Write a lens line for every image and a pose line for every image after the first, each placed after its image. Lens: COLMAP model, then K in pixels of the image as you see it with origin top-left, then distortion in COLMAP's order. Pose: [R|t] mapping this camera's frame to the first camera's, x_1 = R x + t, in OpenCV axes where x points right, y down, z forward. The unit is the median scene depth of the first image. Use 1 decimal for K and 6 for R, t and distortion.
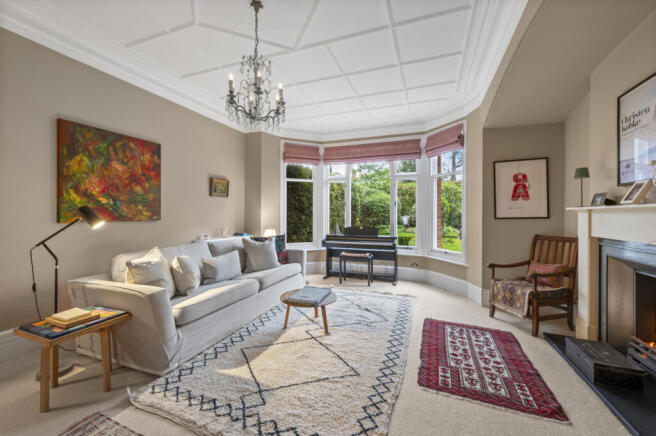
lens RADIAL K [[259.3, 0, 331.5], [0, 259.3, 214.3], [0, 0, 1]] dist [-0.000187, 0.000049]
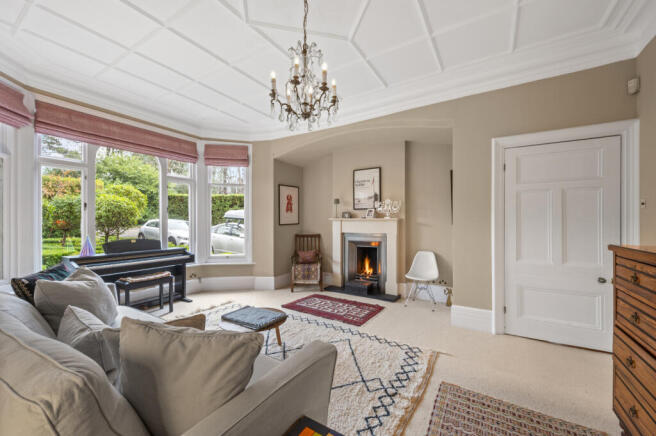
lens RADIAL K [[259.3, 0, 330.4], [0, 259.3, 220.3], [0, 0, 1]] dist [-0.000187, 0.000049]
pose [[0.190059, 0.000323, 0.981773, -0.743885], [-0.000900, 1.000000, -0.000155, -0.008588], [-0.981772, -0.000854, 0.190059, 0.489665]]
